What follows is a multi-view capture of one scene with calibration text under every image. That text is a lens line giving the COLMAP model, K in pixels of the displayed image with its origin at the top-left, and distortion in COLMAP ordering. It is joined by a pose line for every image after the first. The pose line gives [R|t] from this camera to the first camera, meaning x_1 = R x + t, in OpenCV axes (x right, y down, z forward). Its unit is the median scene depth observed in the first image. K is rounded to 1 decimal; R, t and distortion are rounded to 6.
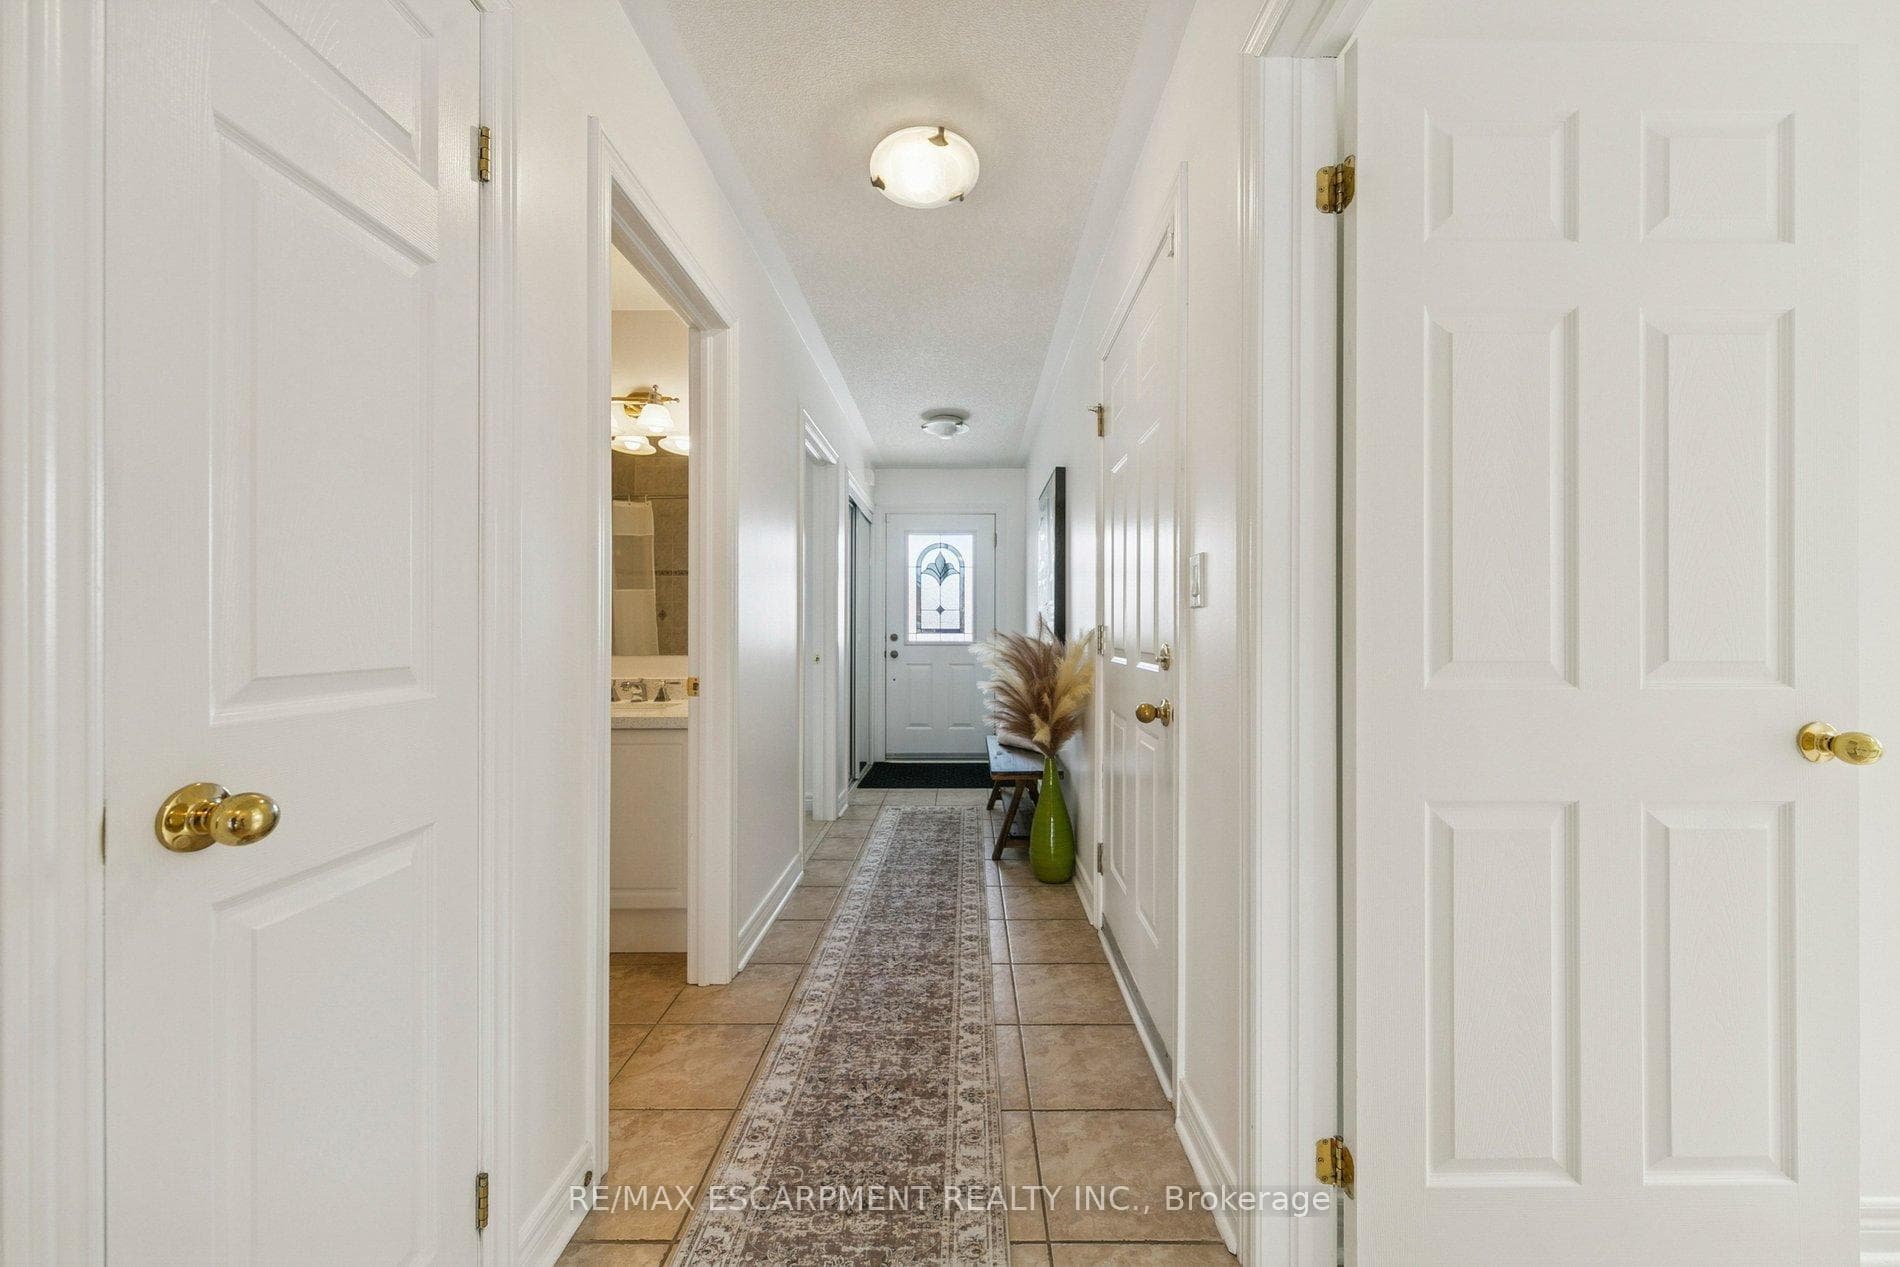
lens RADIAL K [[691.1, 0, 955.2], [0, 691.1, 629.5], [0, 0, 1]] dist [0.003818, -0.000213]
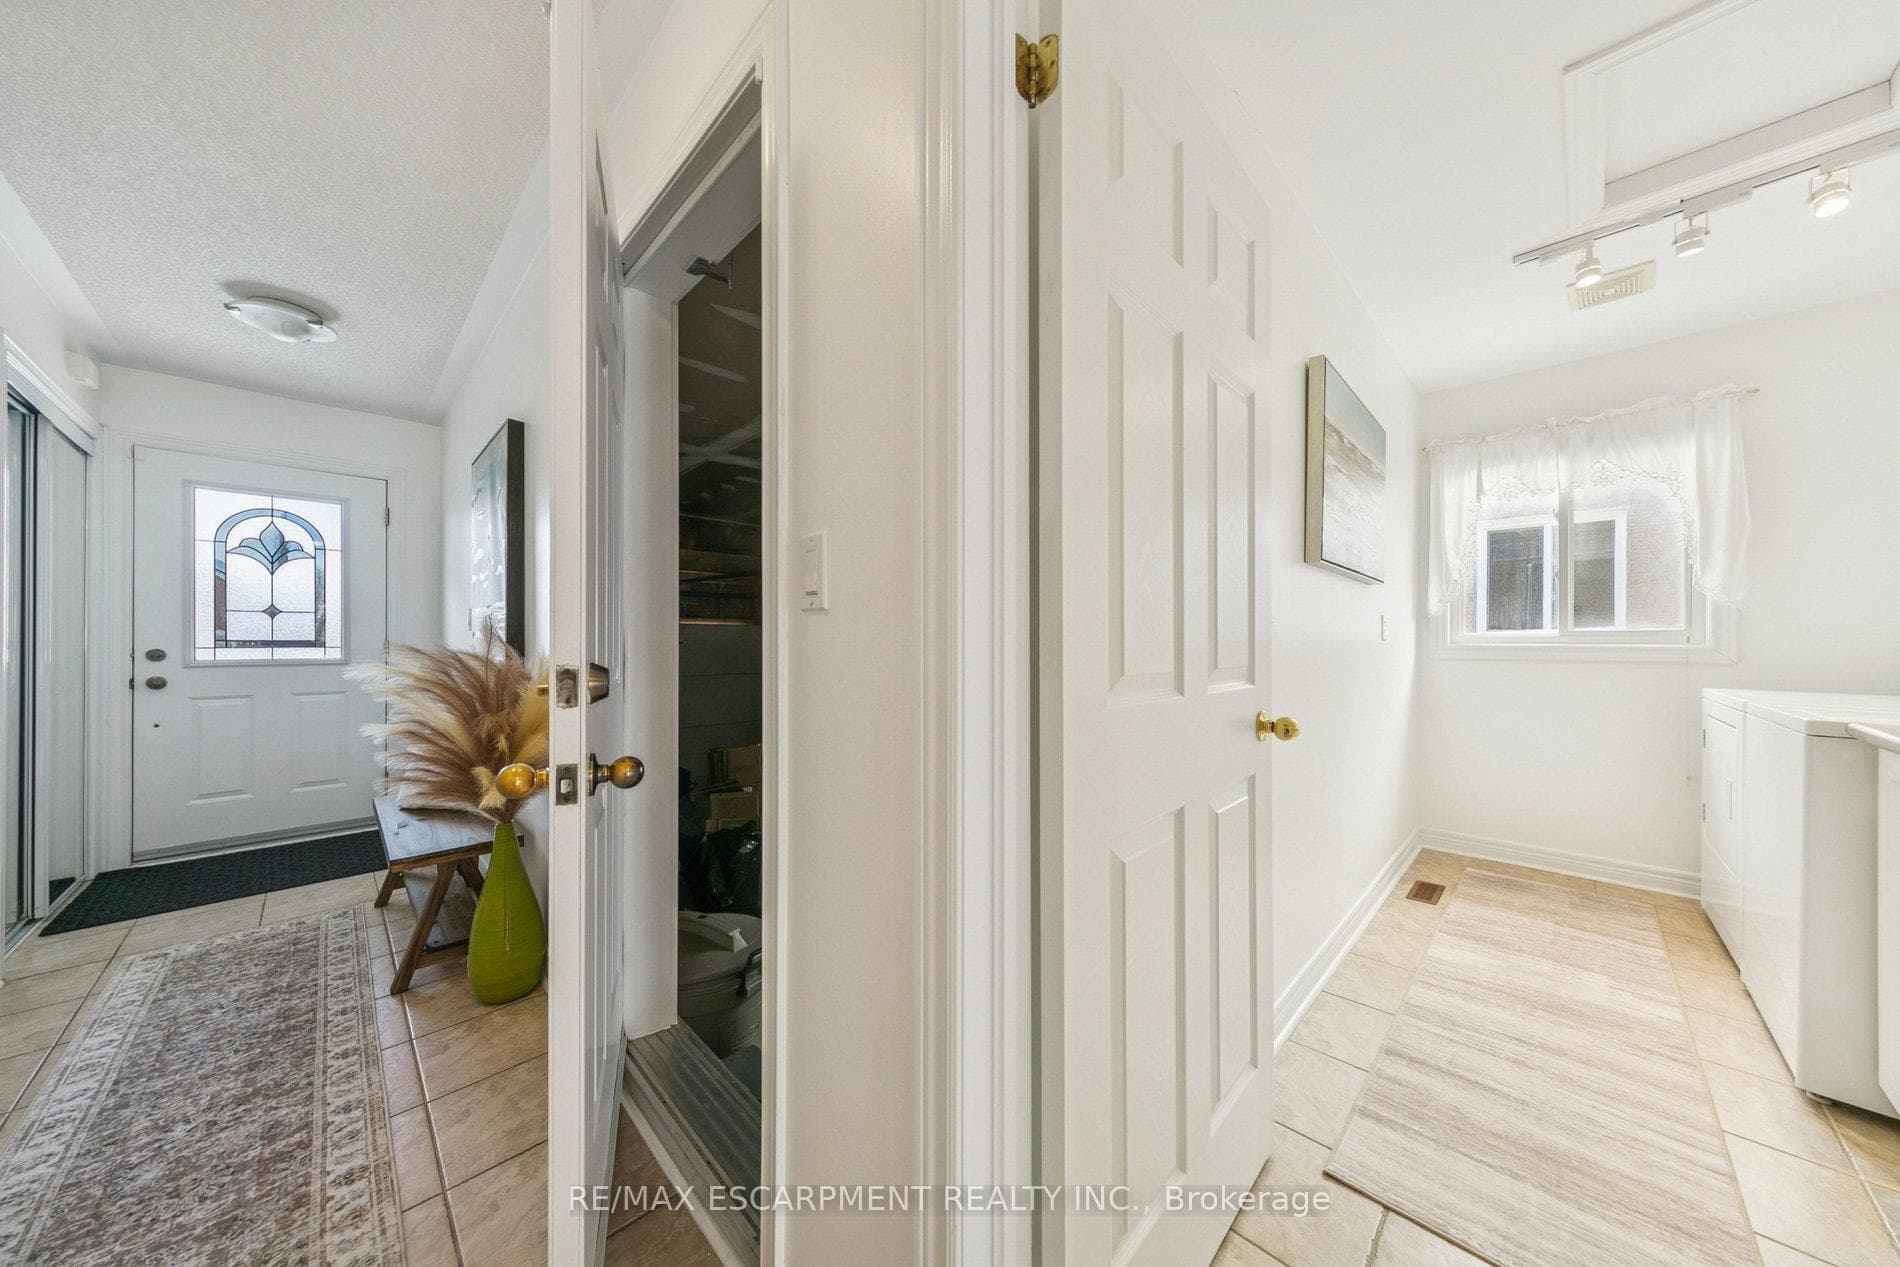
lens RADIAL K [[619.0, 0, 965.4], [0, 619.0, 642.3], [0, 0, 1]] dist [0.001584, -0.000142]
pose [[0.683487, -0.001568, 0.729961, -0.002645], [0.000514, 0.999998, 0.001667, 0.000183], [-0.729962, -0.000764, 0.683487, 0.202721]]
